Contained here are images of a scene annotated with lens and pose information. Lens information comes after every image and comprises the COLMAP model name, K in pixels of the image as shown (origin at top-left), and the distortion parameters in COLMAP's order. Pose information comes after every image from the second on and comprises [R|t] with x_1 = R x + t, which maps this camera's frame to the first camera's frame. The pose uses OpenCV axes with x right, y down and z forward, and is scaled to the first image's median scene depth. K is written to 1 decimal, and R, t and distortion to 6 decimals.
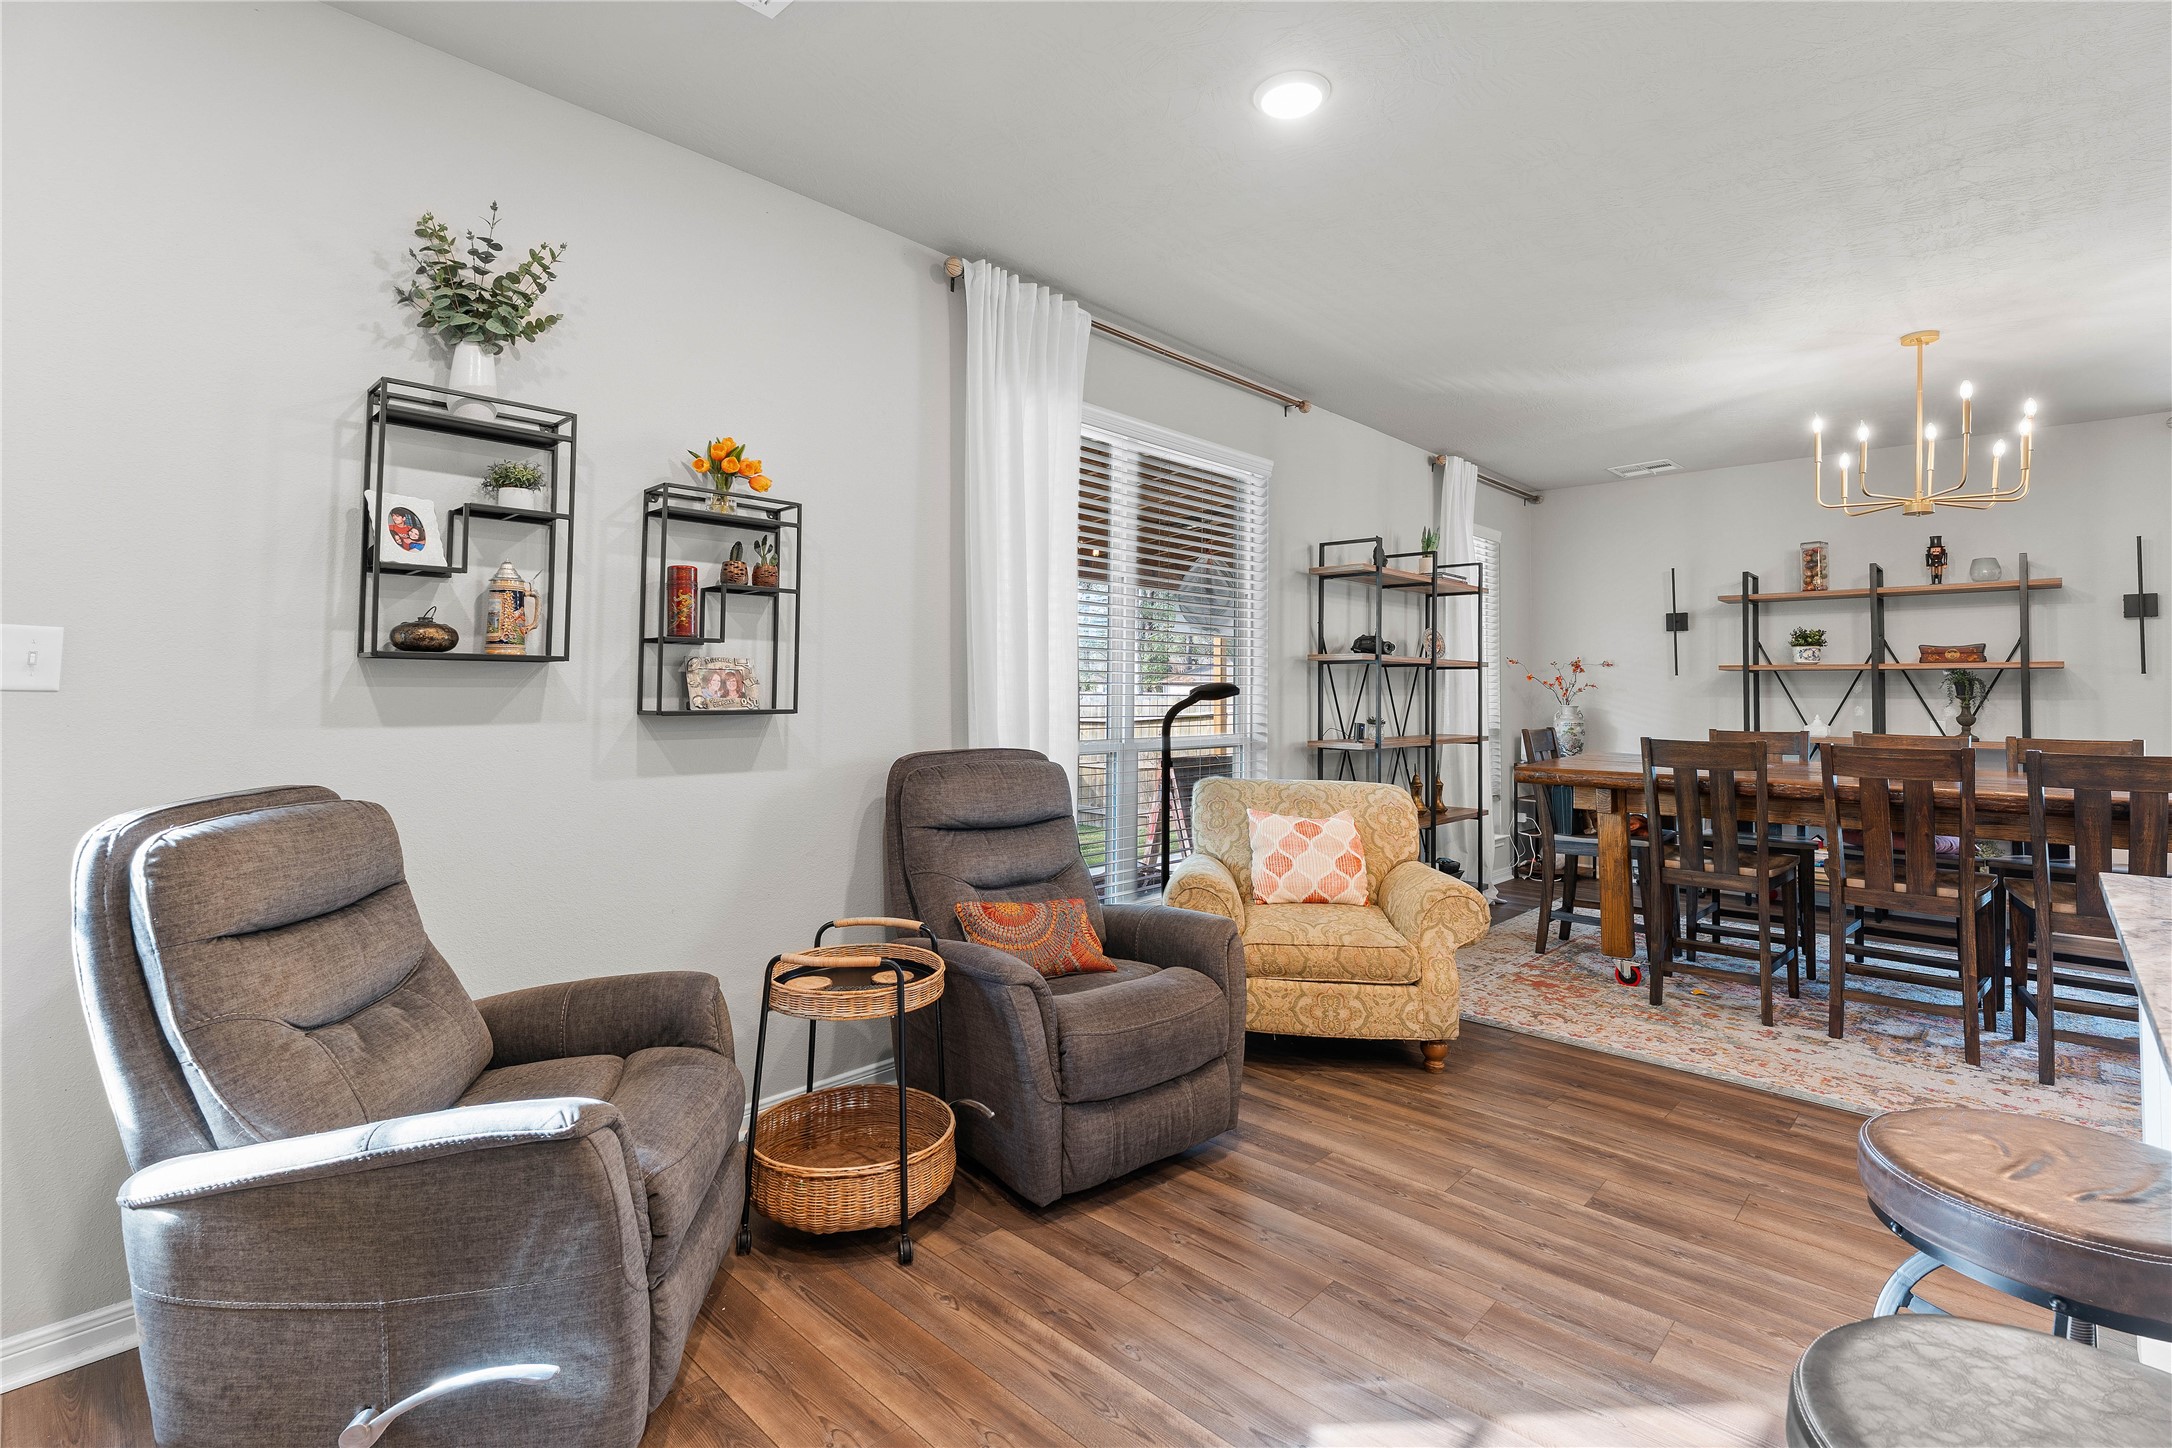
lens RADIAL K [[982.6, 0, 1045.9], [0, 982.6, 656.7], [0, 0, 1]] dist [-0.001479, 0.000387]
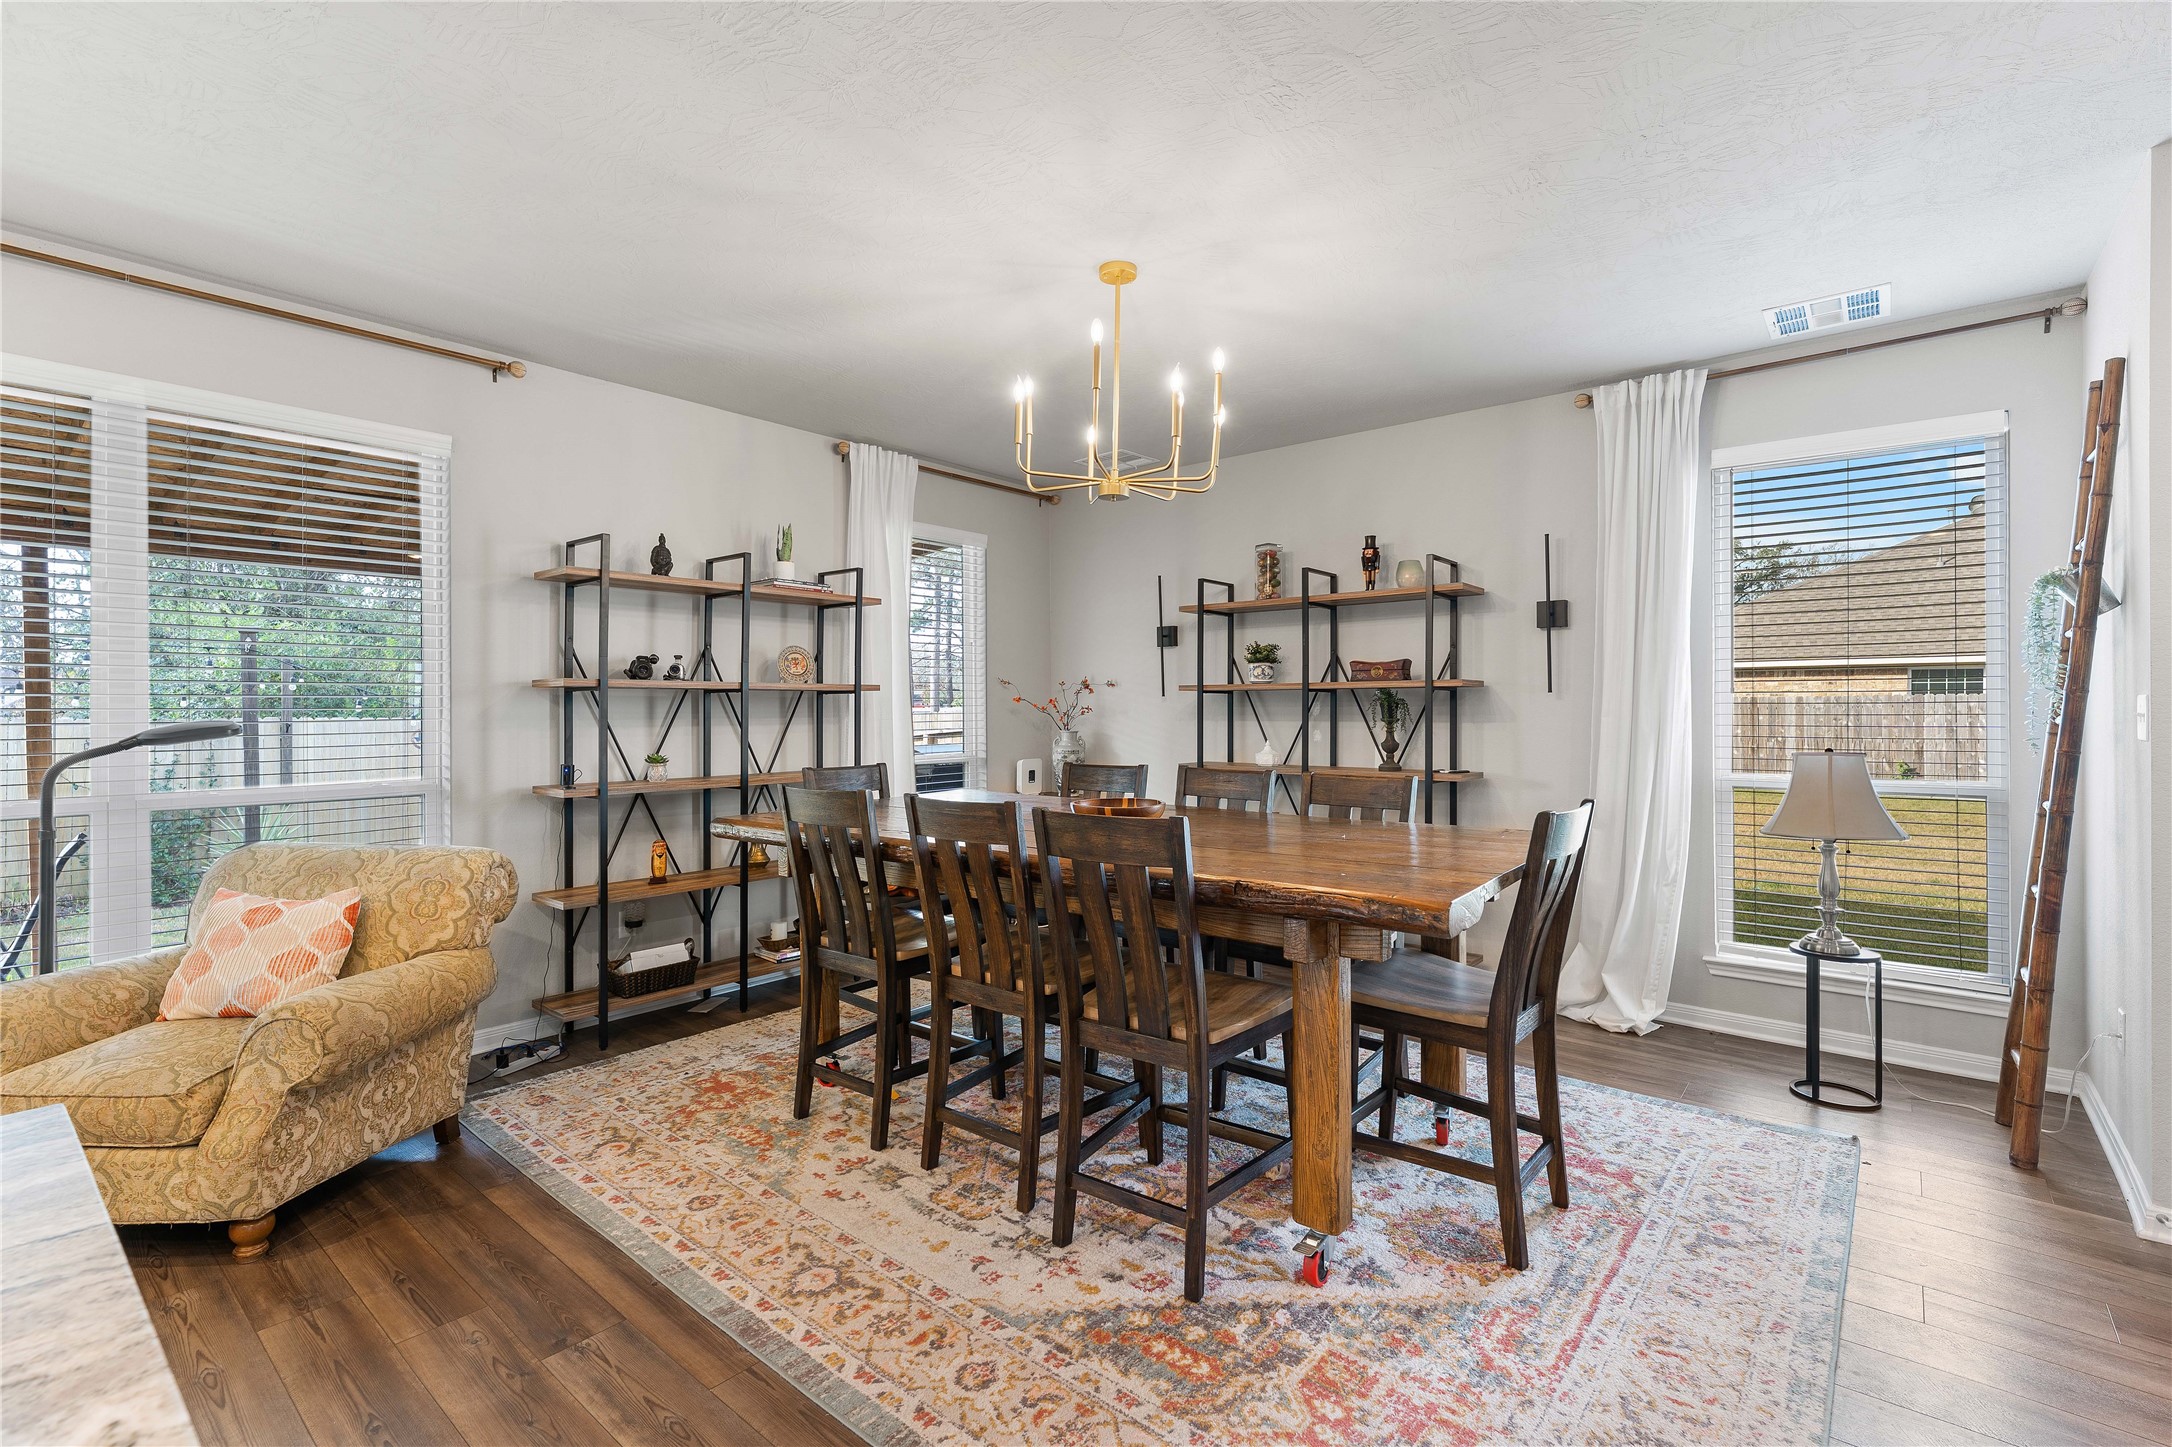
lens RADIAL K [[982.6, 0, 1045.0], [0, 982.6, 711.4], [0, 0, 1]] dist [-0.001479, 0.000387]
pose [[0.997462, -0.010631, 0.070398, 1.024455], [0.007865, 0.999190, 0.039454, -0.006443], [-0.070761, -0.038800, 0.996738, 0.277688]]
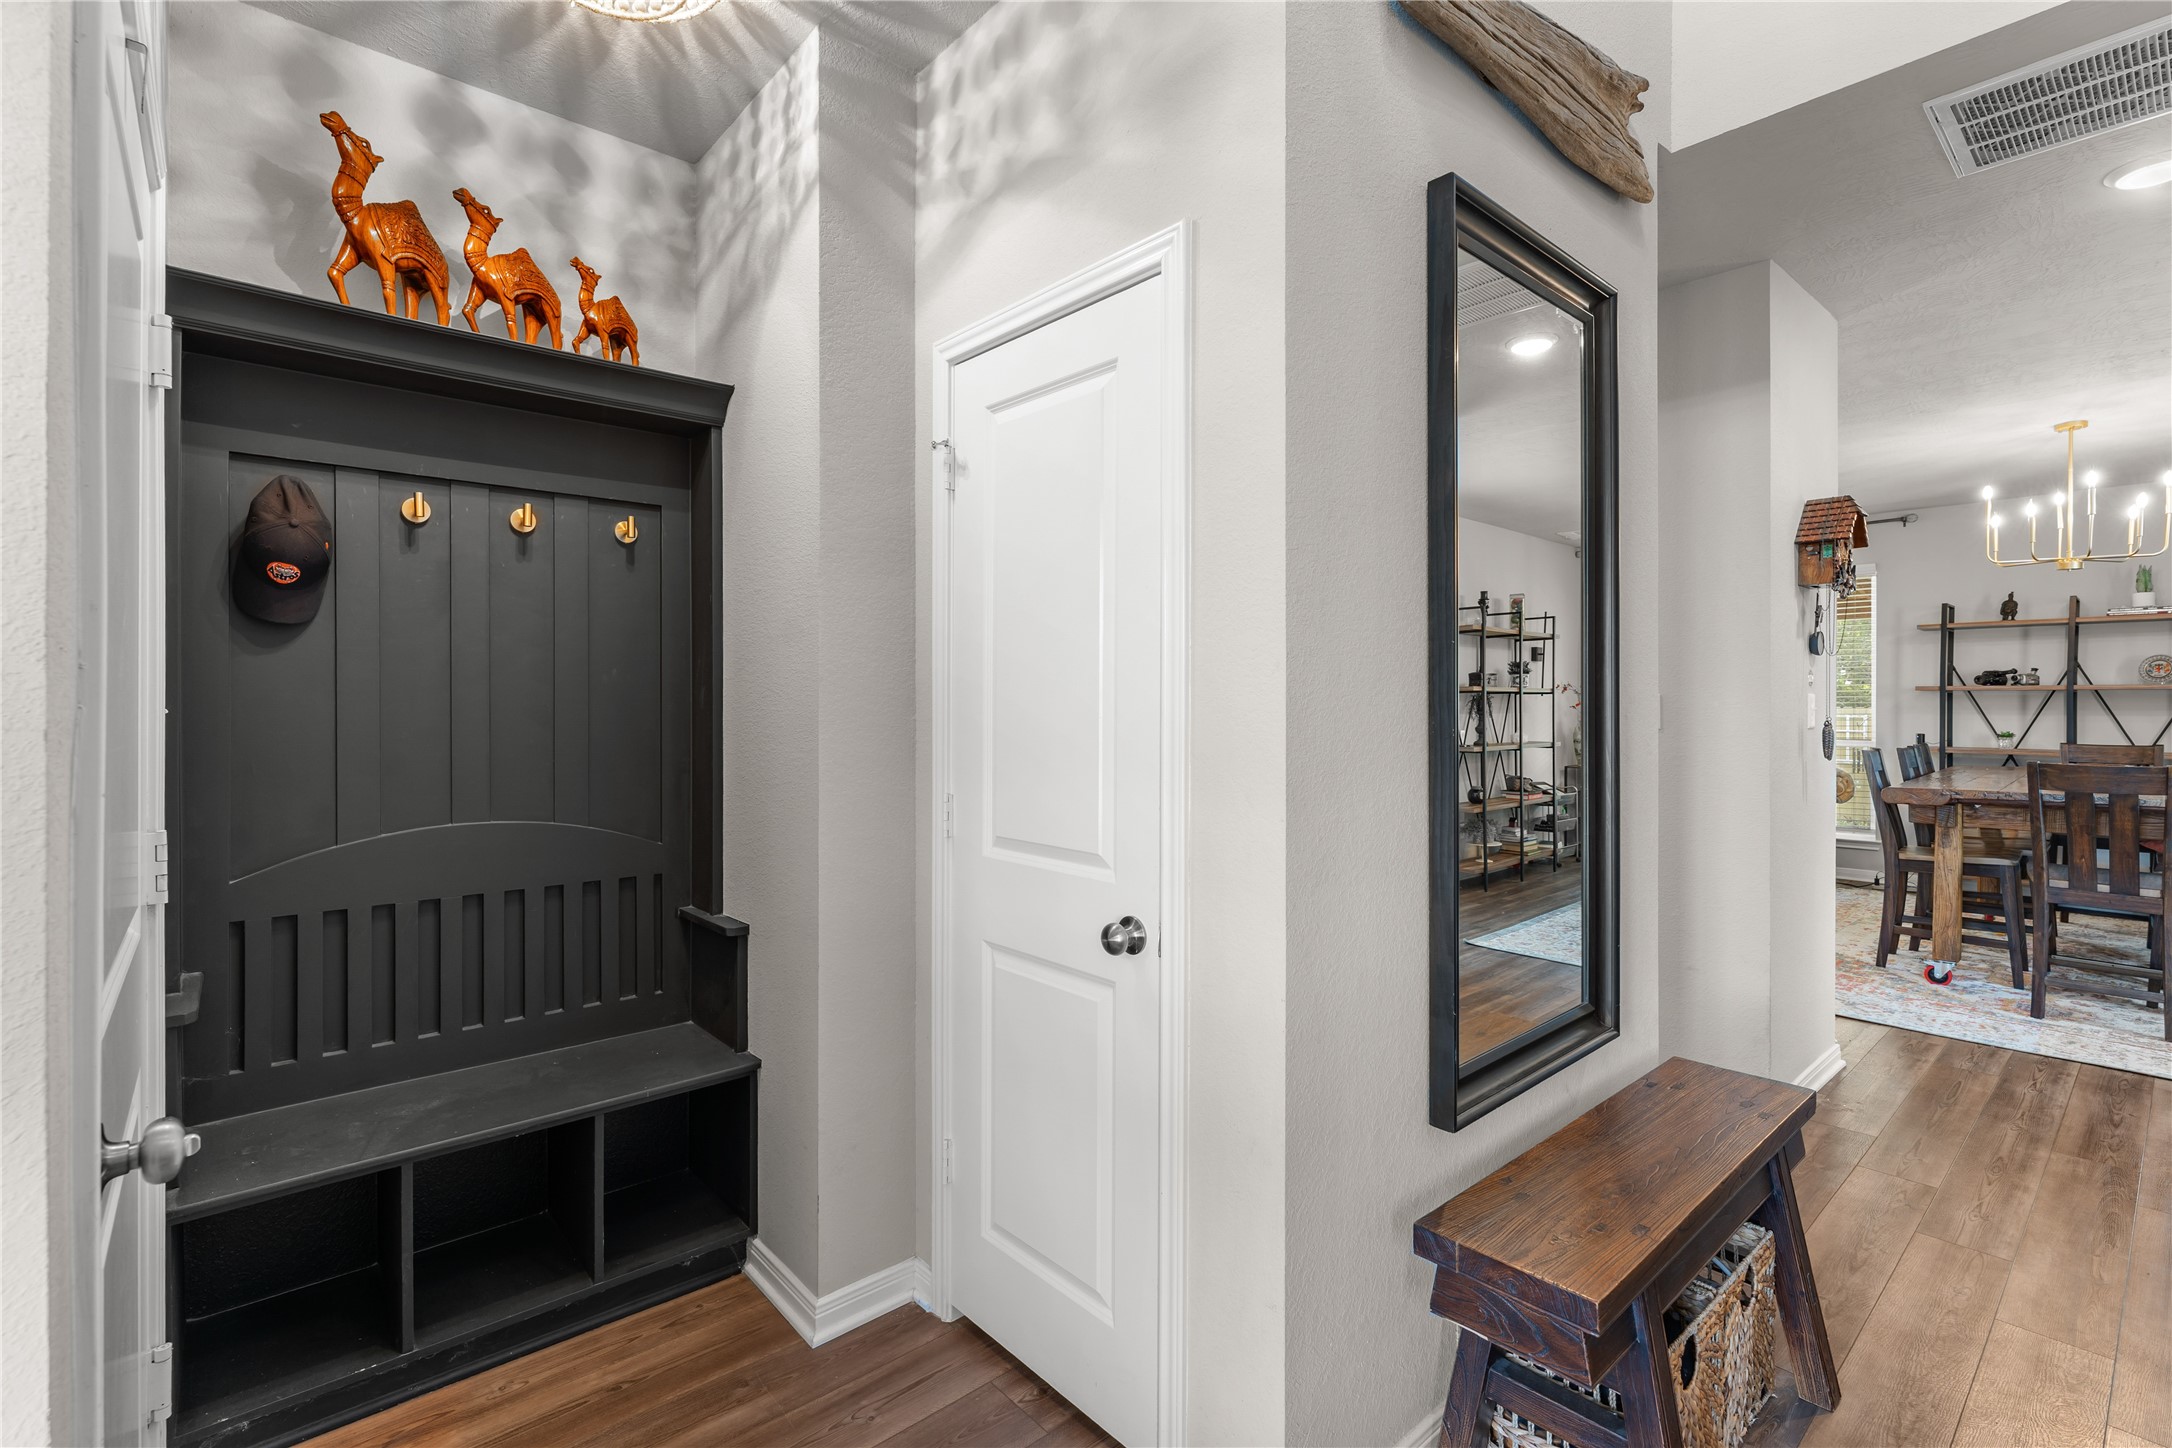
lens RADIAL K [[982.6, 0, 1083.4], [0, 982.6, 708.0], [0, 0, 1]] dist [-0.001479, 0.000387]
pose [[-0.070857, -0.010205, -0.997434, 2.842003], [0.032619, 0.999389, -0.012542, 0.010303], [0.996953, -0.033424, -0.070481, -0.158856]]
